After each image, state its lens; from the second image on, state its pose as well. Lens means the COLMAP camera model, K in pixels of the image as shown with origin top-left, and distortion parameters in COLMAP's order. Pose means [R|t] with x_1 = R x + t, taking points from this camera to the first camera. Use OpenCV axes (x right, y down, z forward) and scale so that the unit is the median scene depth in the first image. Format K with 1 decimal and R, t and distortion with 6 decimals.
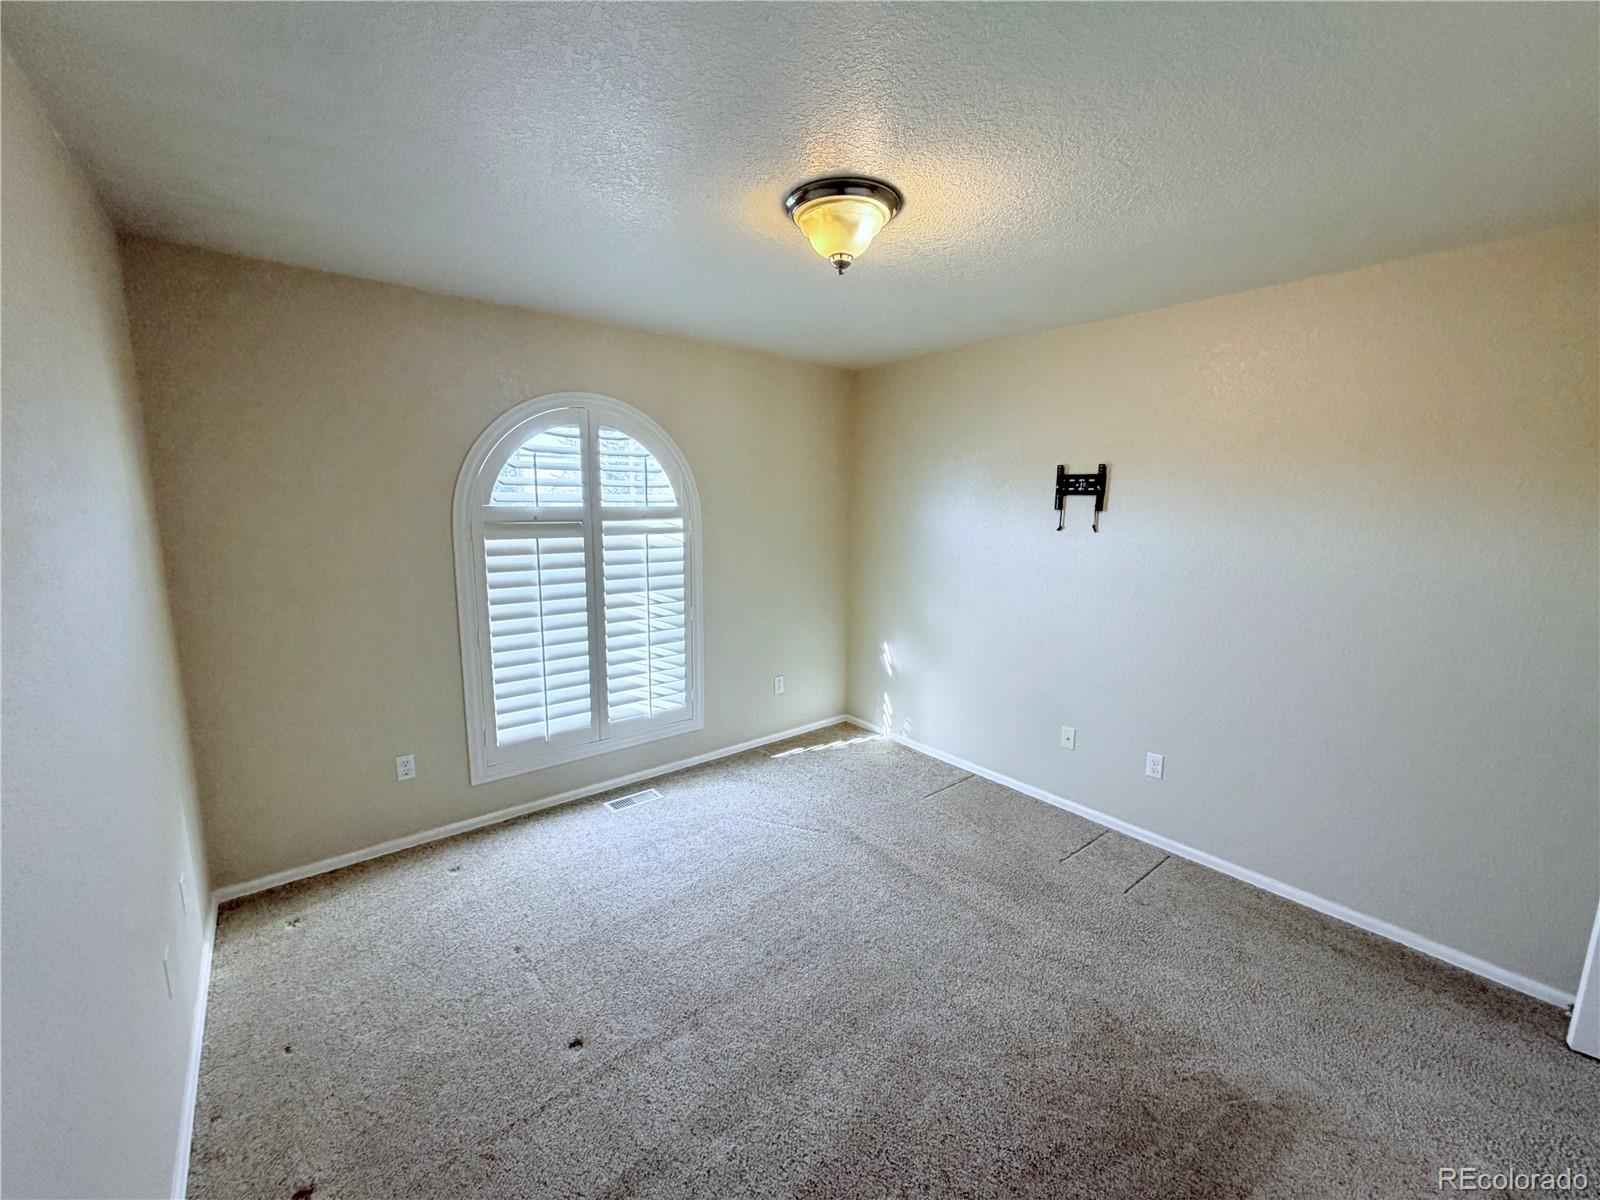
lens RADIAL K [[638.5, 0, 796.7], [0, 638.5, 597.7], [0, 0, 1]] dist [-0.000340, -0.000365]
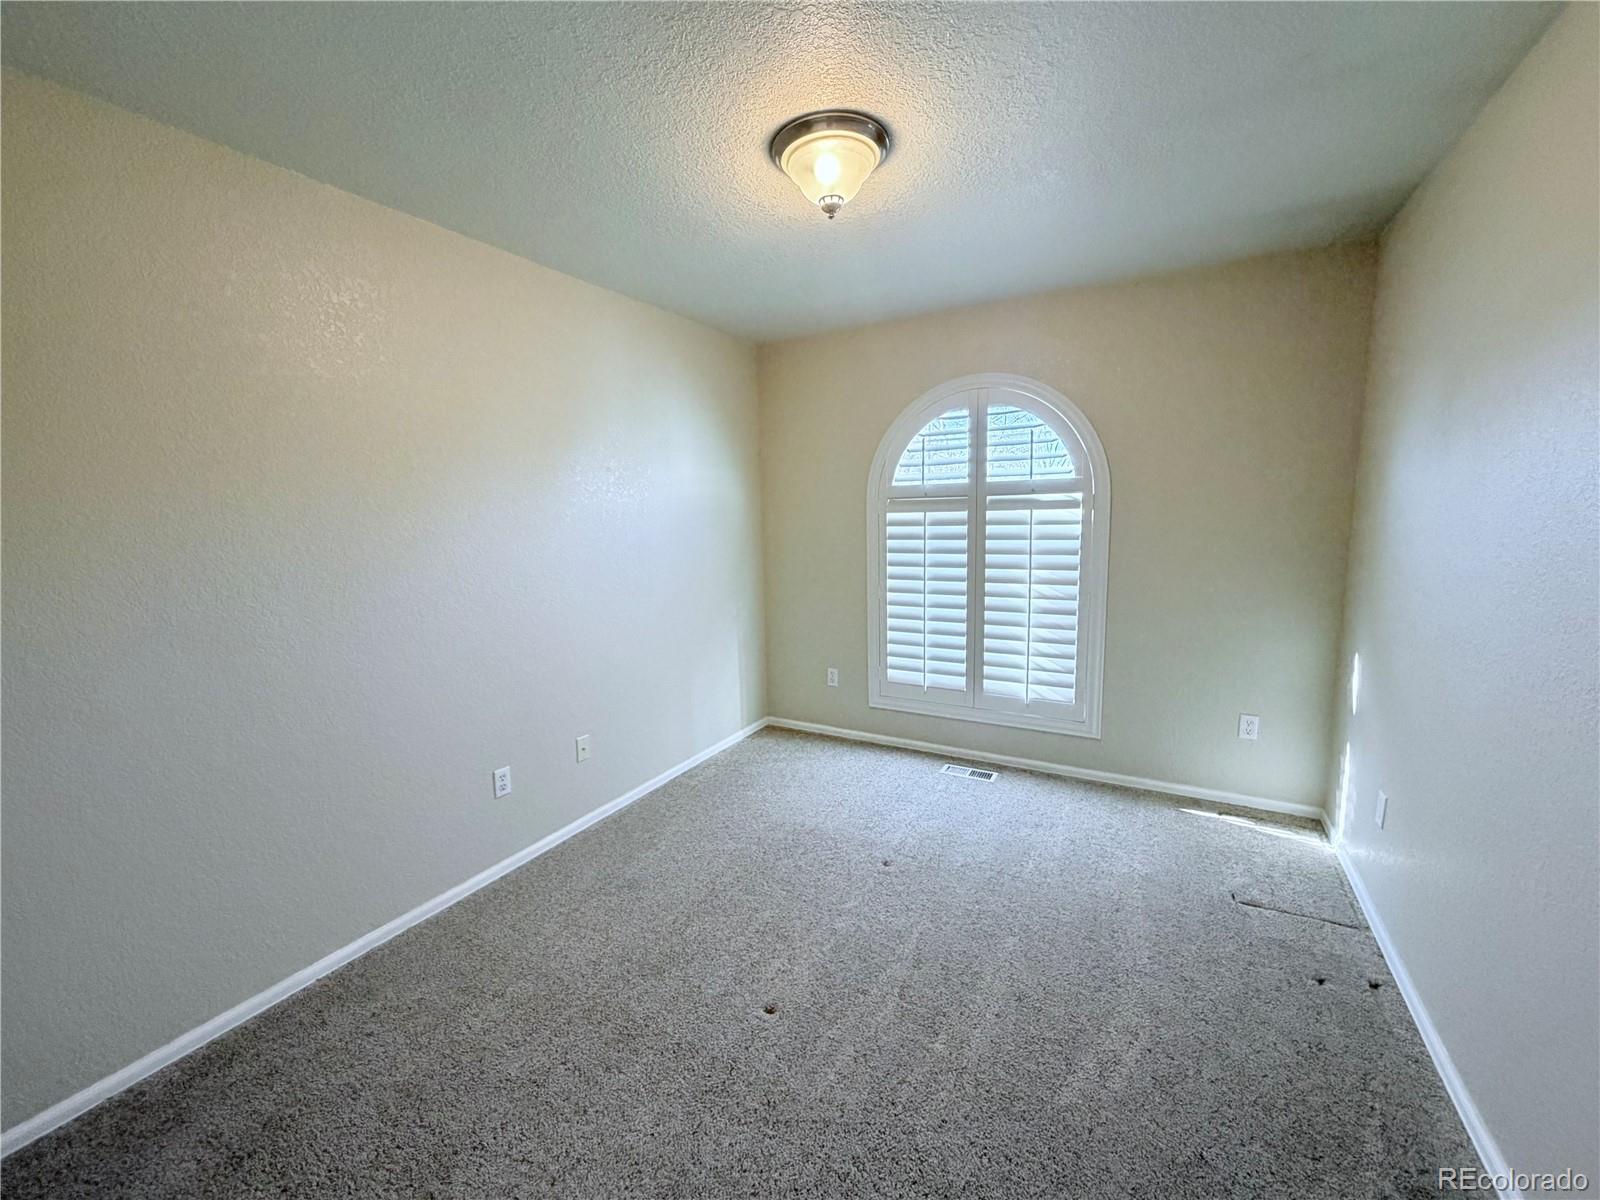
lens RADIAL K [[638.5, 0, 796.7], [0, 638.5, 597.7], [0, 0, 1]] dist [-0.000340, -0.000365]
pose [[0.353465, 0.108568, -0.929126, 0.568741], [-0.114950, 0.990756, 0.072039, 0.003825], [0.928358, 0.081340, 0.362678, 0.359329]]
